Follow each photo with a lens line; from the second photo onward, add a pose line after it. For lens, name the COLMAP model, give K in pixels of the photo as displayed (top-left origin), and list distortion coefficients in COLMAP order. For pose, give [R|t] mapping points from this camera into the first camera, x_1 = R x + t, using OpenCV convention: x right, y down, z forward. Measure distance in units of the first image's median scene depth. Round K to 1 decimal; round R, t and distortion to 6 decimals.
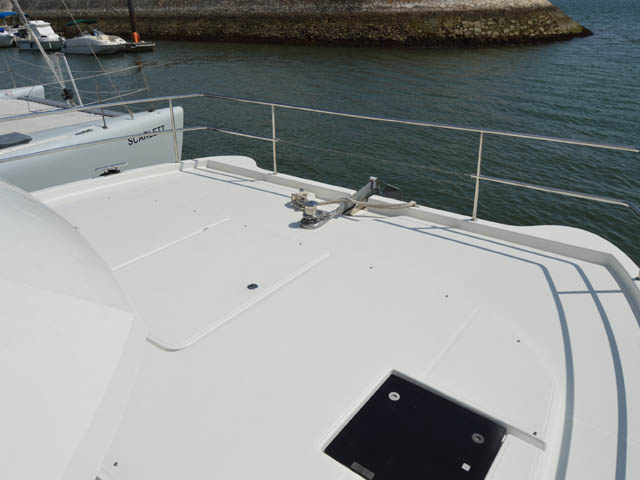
lens RADIAL K [[515.8, 0, 320.0], [0, 515.8, 240.0], [0, 0, 1]] dist [-0.008773, 0.006372]
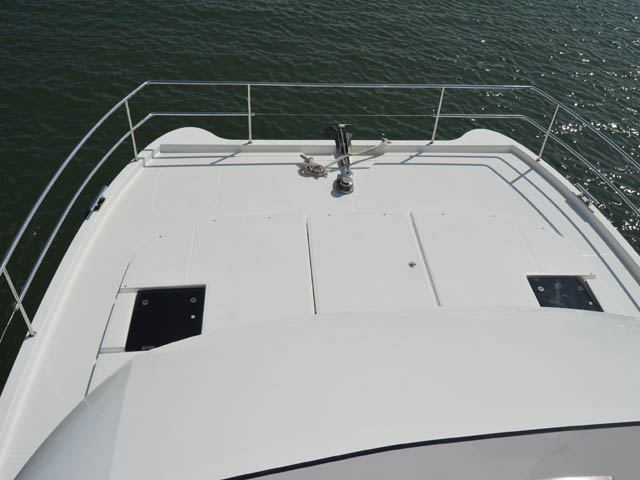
lens RADIAL K [[515.8, 0, 320.0], [0, 515.8, 240.0], [0, 0, 1]] dist [-0.008773, 0.006372]
pose [[0.740281, -0.337140, 0.581654, -0.618470], [0.236895, 0.940492, 0.243630, -0.169324], [-0.629178, -0.042564, 0.776095, 0.233549]]
